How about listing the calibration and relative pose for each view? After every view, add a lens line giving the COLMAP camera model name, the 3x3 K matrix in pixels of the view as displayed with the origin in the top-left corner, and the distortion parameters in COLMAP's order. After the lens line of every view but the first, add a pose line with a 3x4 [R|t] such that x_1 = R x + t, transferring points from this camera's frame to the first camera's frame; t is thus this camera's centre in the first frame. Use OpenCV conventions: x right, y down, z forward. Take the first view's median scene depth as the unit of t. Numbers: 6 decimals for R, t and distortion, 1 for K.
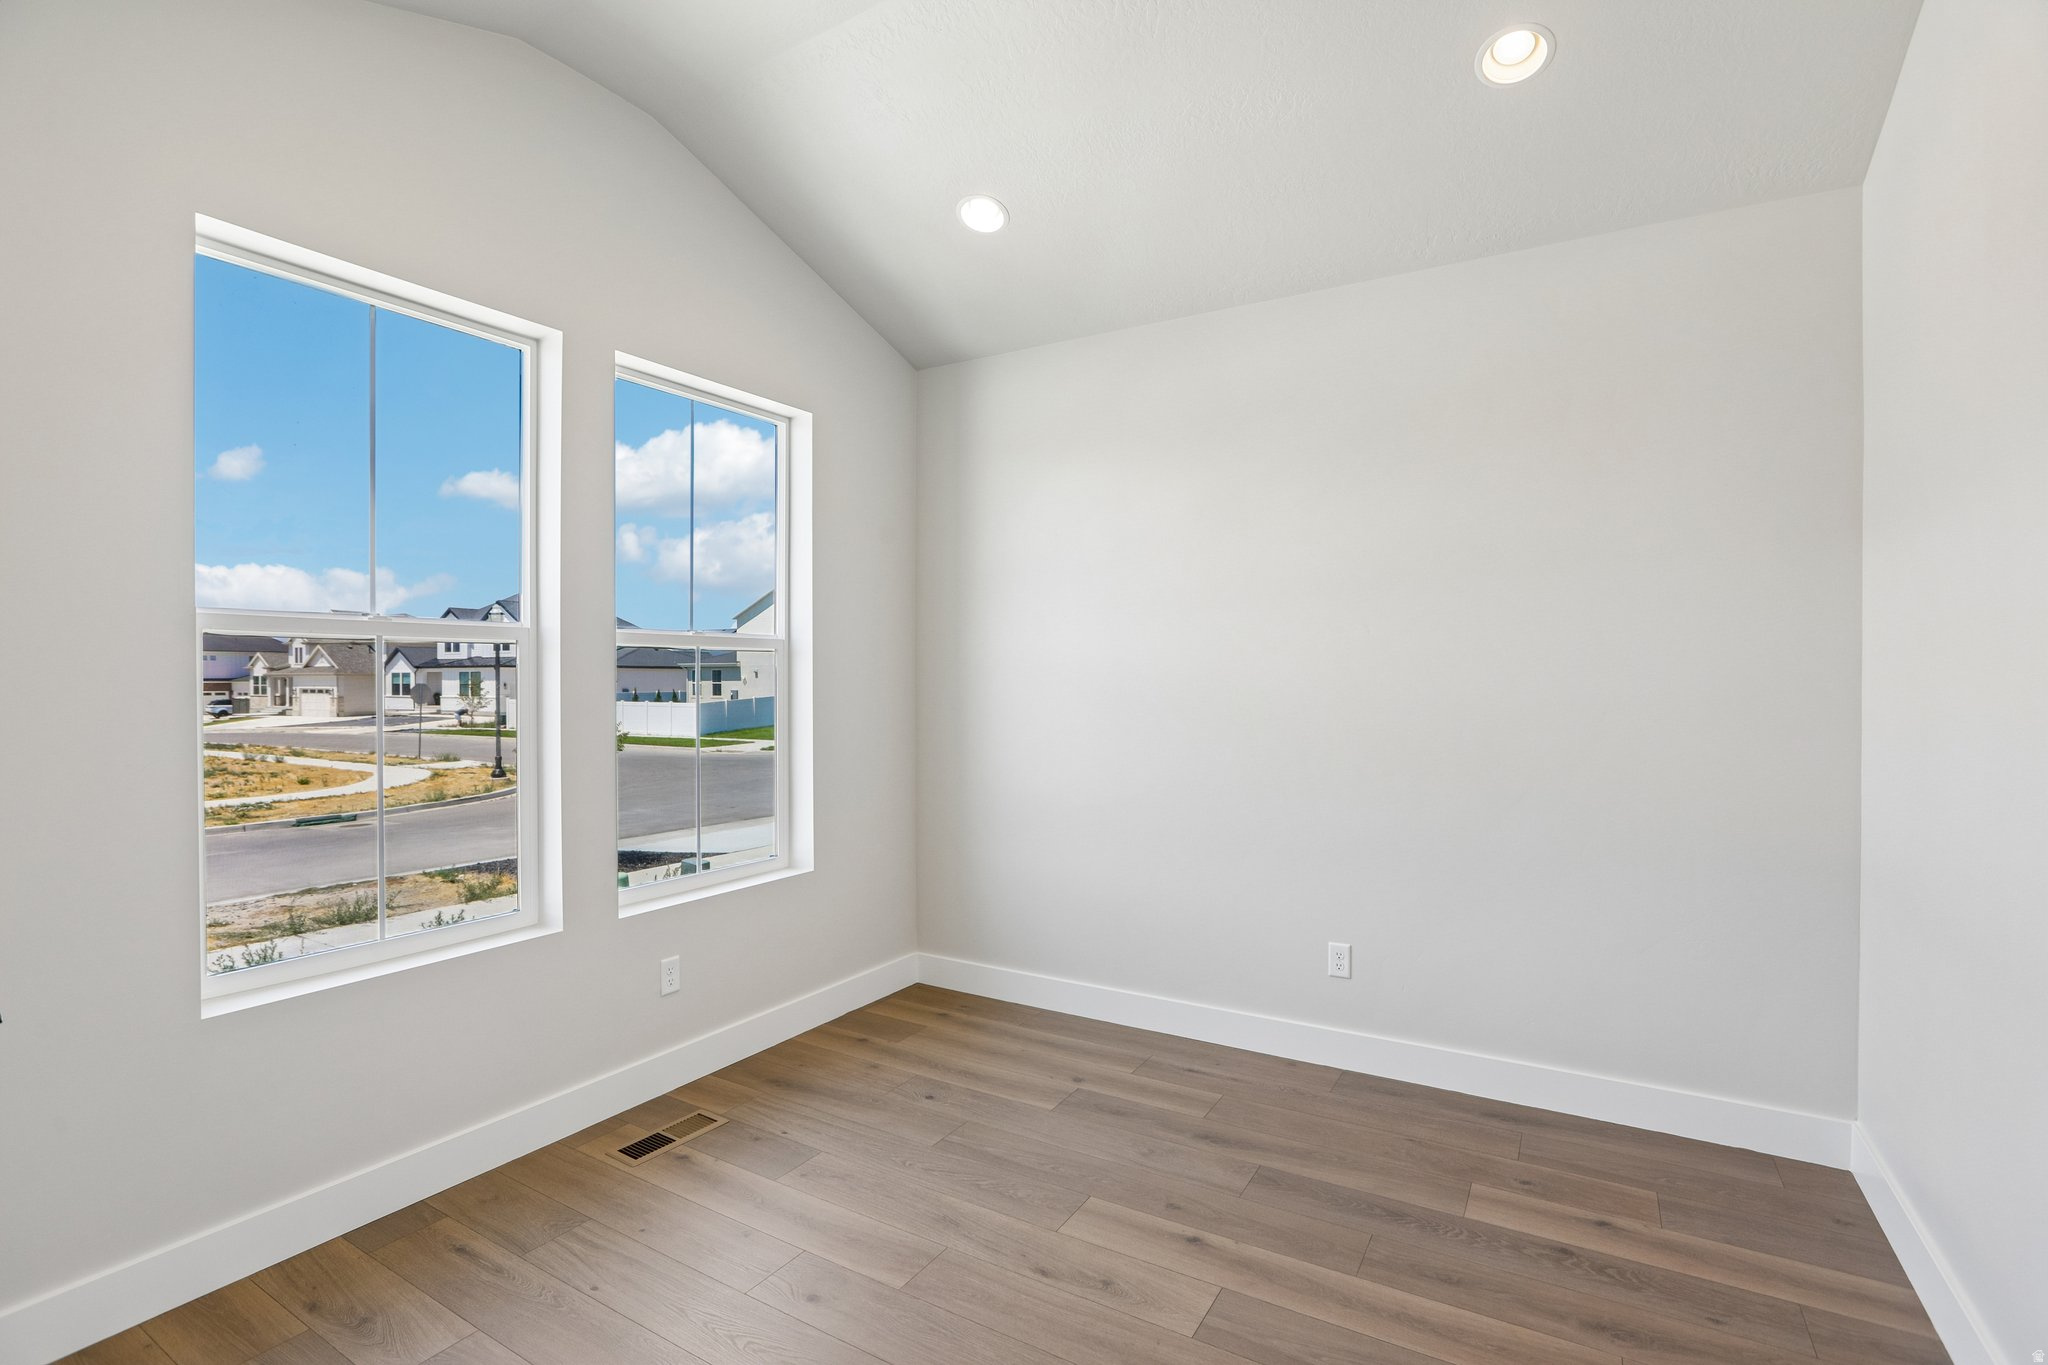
lens RADIAL K [[935.7, 0, 1033.1], [0, 935.7, 688.7], [0, 0, 1]] dist [-0.002674, -0.000167]
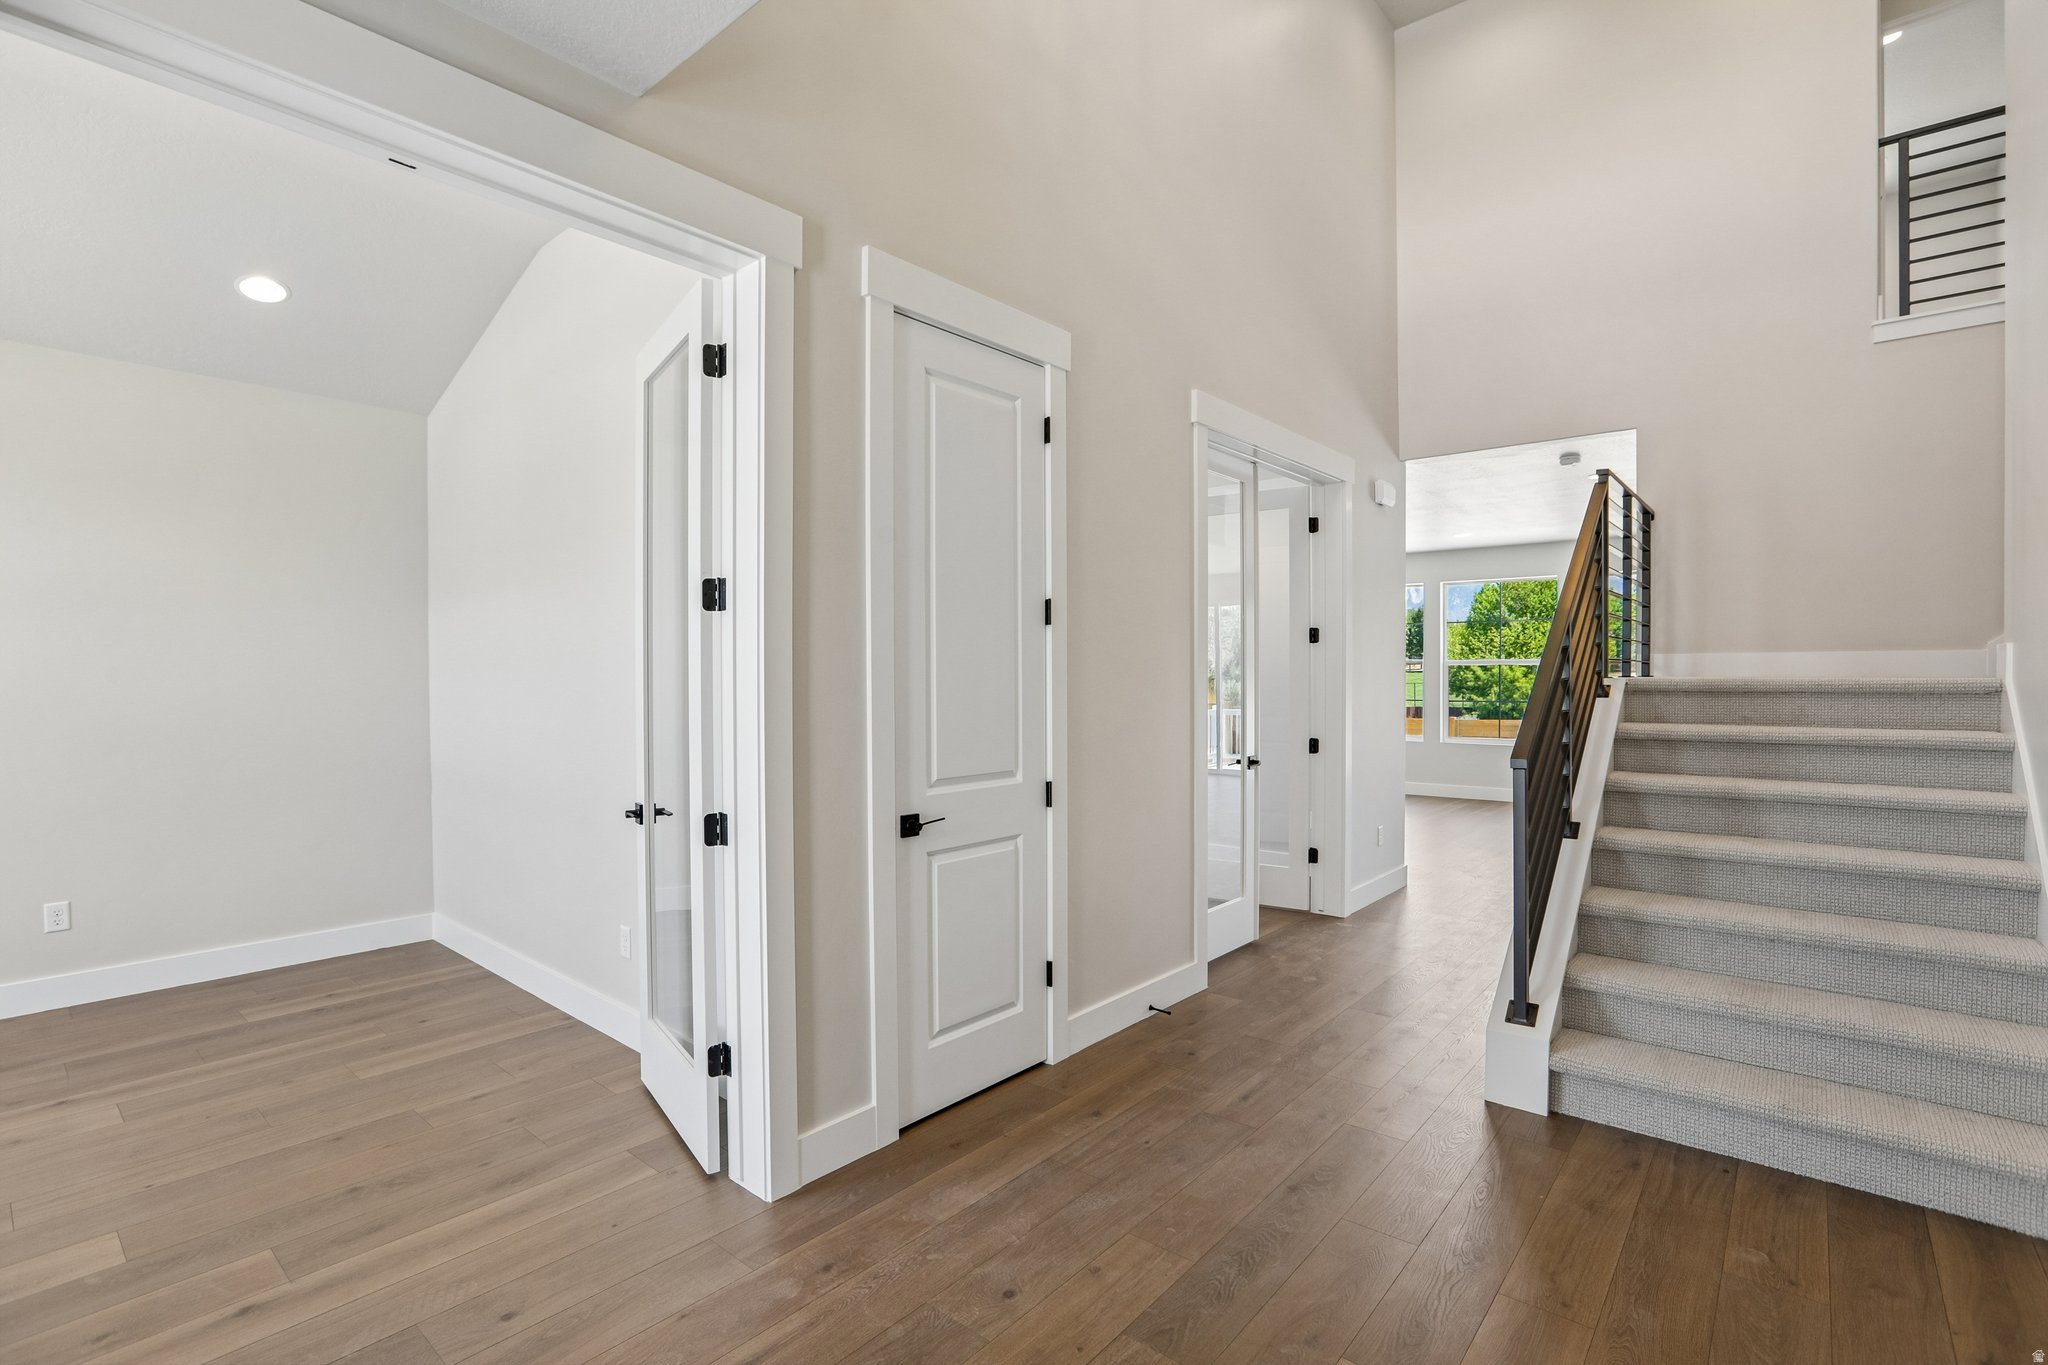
lens RADIAL K [[935.7, 0, 1033.1], [0, 935.7, 688.7], [0, 0, 1]] dist [-0.002674, -0.000167]
pose [[0.158352, -0.012769, 0.987300, -0.819697], [0.007786, 0.999901, 0.011683, -0.004587], [-0.987352, 0.005837, 0.158436, -0.522397]]
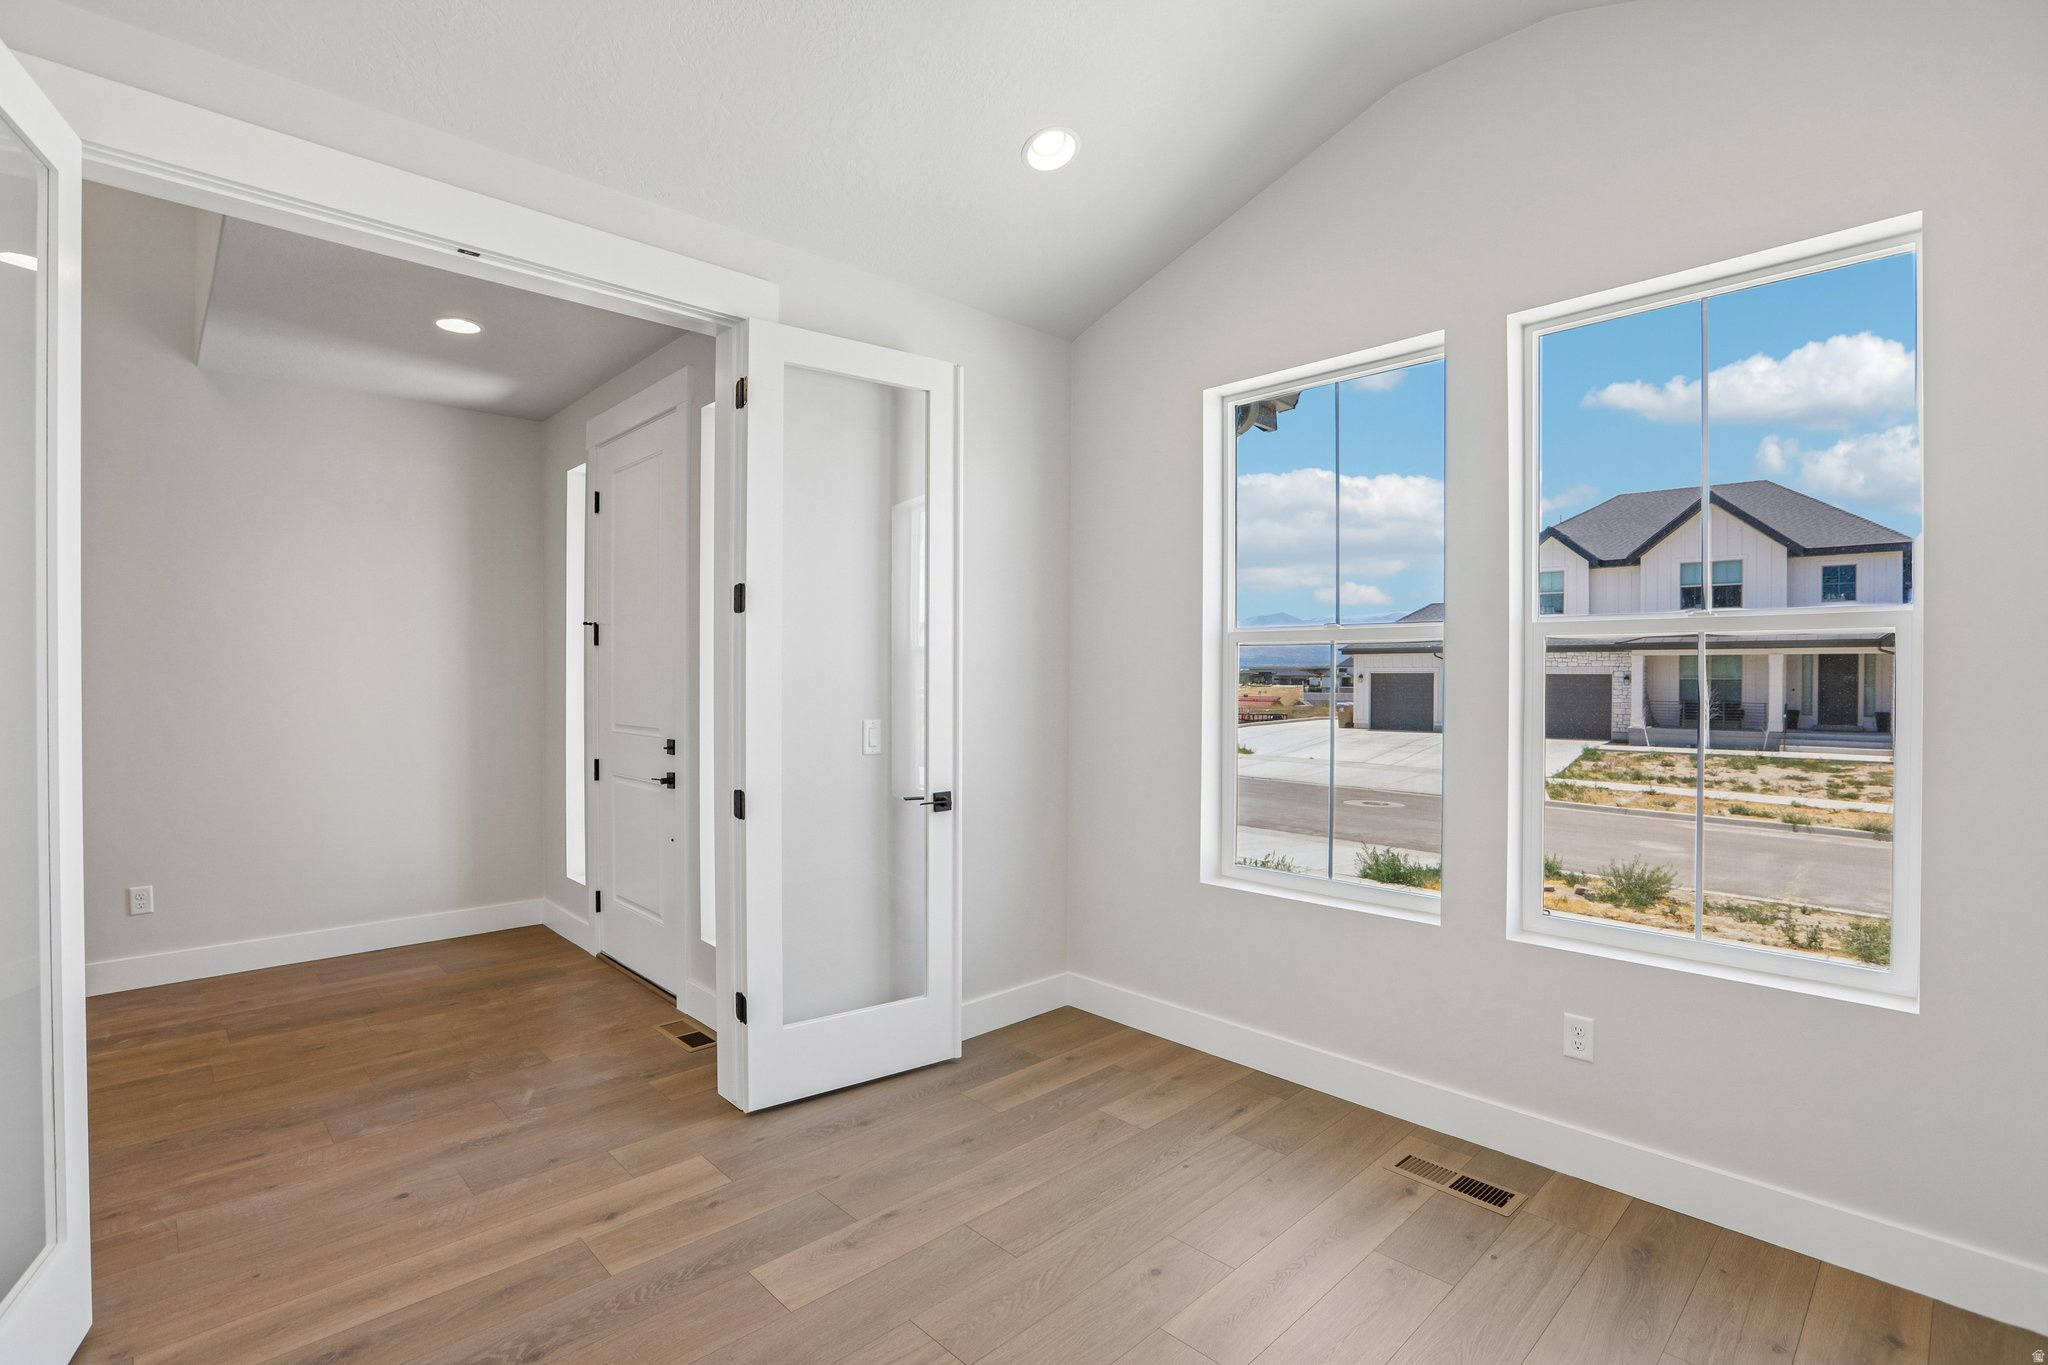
lens RADIAL K [[935.7, 0, 1033.1], [0, 935.7, 688.7], [0, 0, 1]] dist [-0.002674, -0.000167]
pose [[-0.249445, 0.004371, -0.968379, 0.625456], [-0.005581, 0.999967, 0.005951, -0.000351], [0.968373, 0.006889, -0.249412, 0.886241]]
